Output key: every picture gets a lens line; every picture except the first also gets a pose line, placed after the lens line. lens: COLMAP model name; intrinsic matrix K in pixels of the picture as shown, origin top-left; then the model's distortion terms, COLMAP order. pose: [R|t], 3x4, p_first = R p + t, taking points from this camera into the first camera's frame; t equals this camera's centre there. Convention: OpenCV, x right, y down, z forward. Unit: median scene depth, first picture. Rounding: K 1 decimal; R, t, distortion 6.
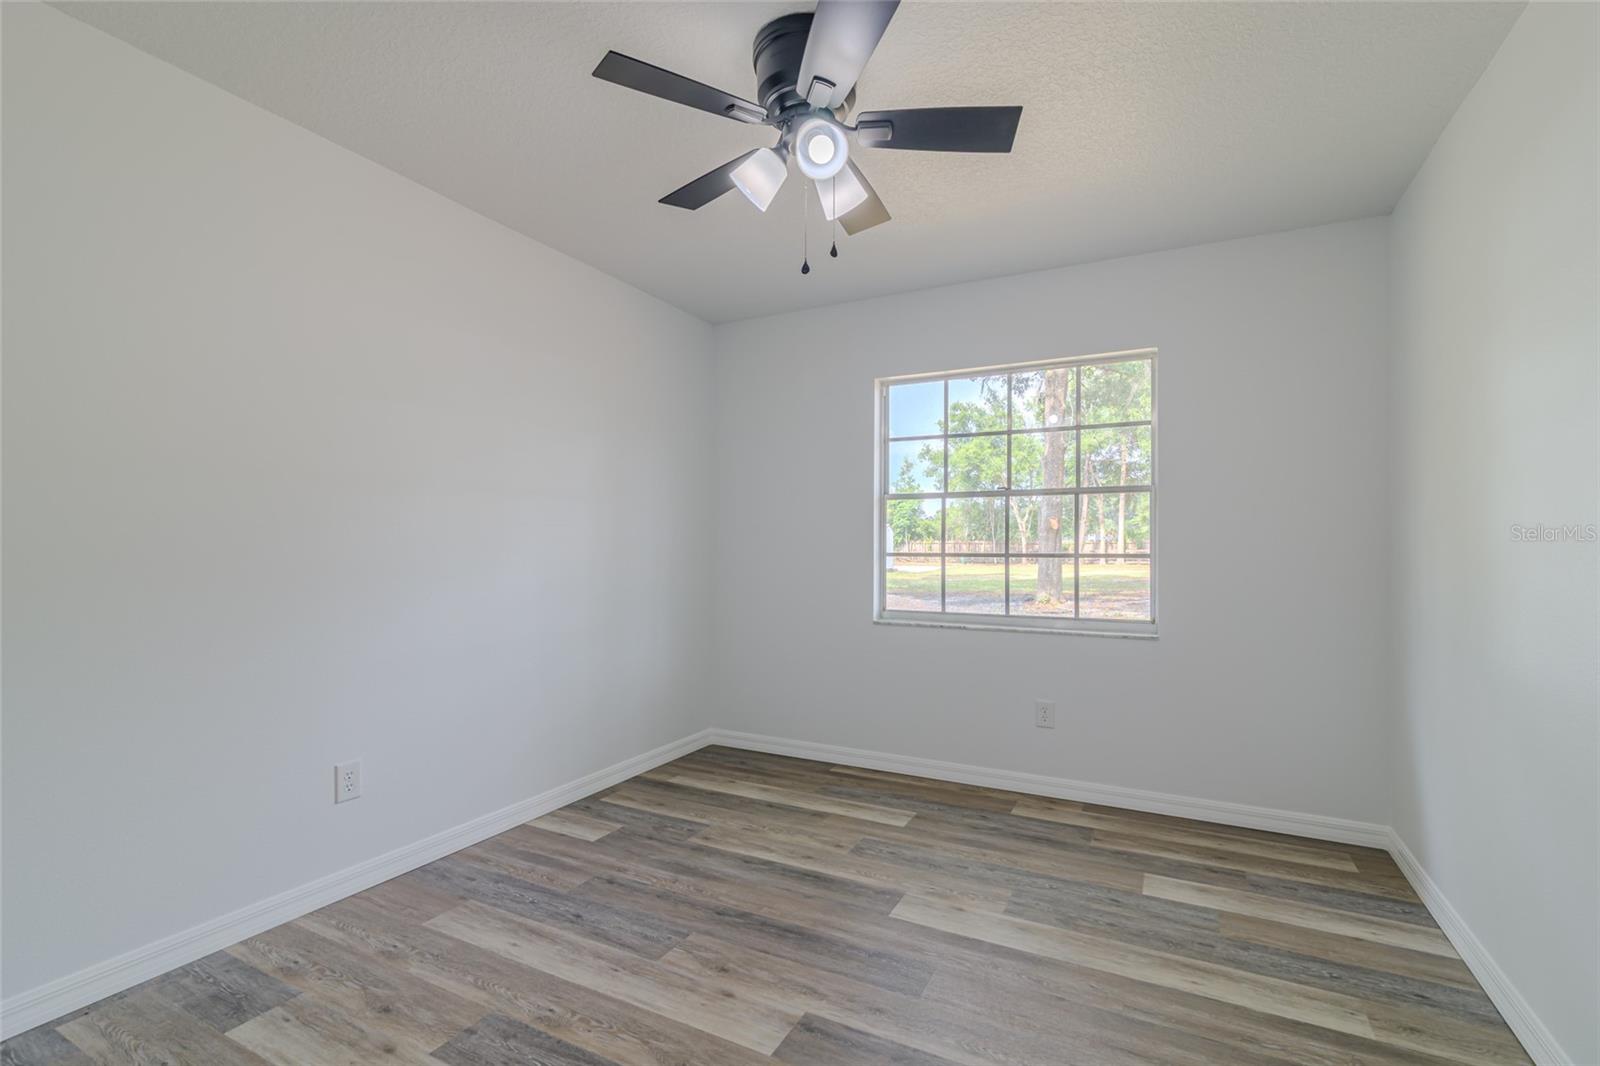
lens RADIAL K [[731.2, 0, 804.2], [0, 731.2, 540.1], [0, 0, 1]] dist [-0.002681, -0.000034]
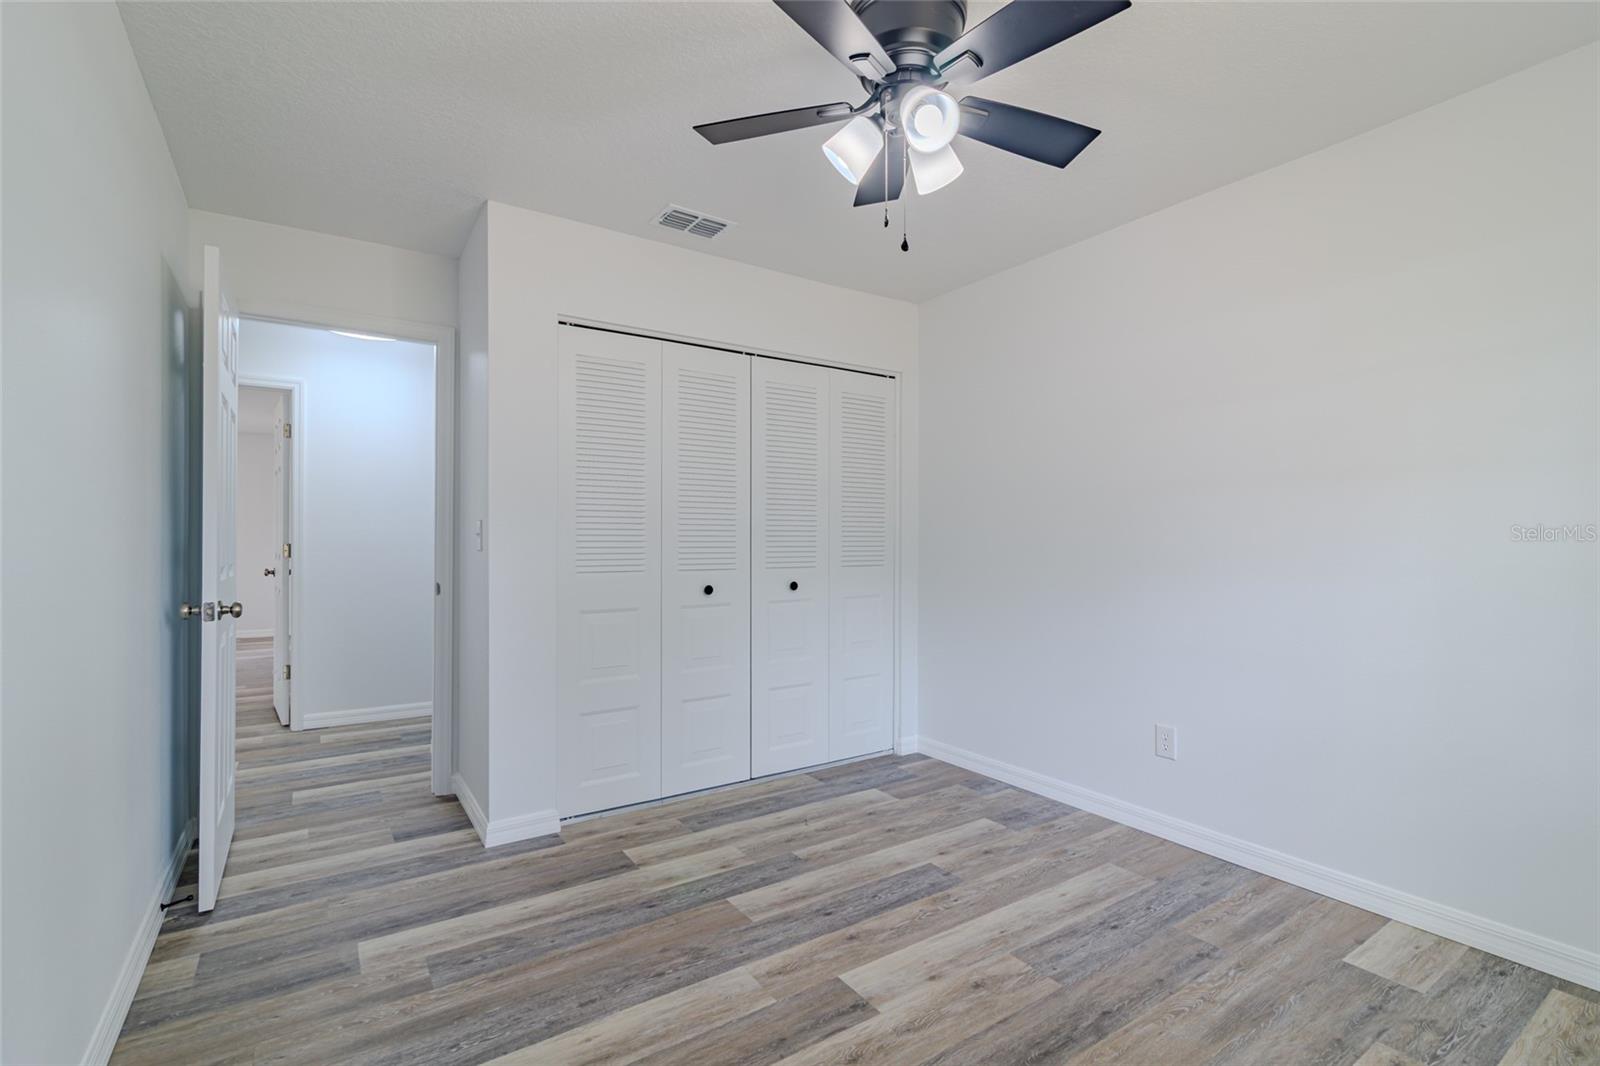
lens RADIAL K [[731.2, 0, 804.2], [0, 731.2, 540.1], [0, 0, 1]] dist [-0.002681, -0.000034]
pose [[-0.484725, -0.006235, -0.874644, 0.763628], [0.002474, 0.999961, -0.008500, 0.009961], [0.874663, -0.006284, -0.484691, 1.151866]]
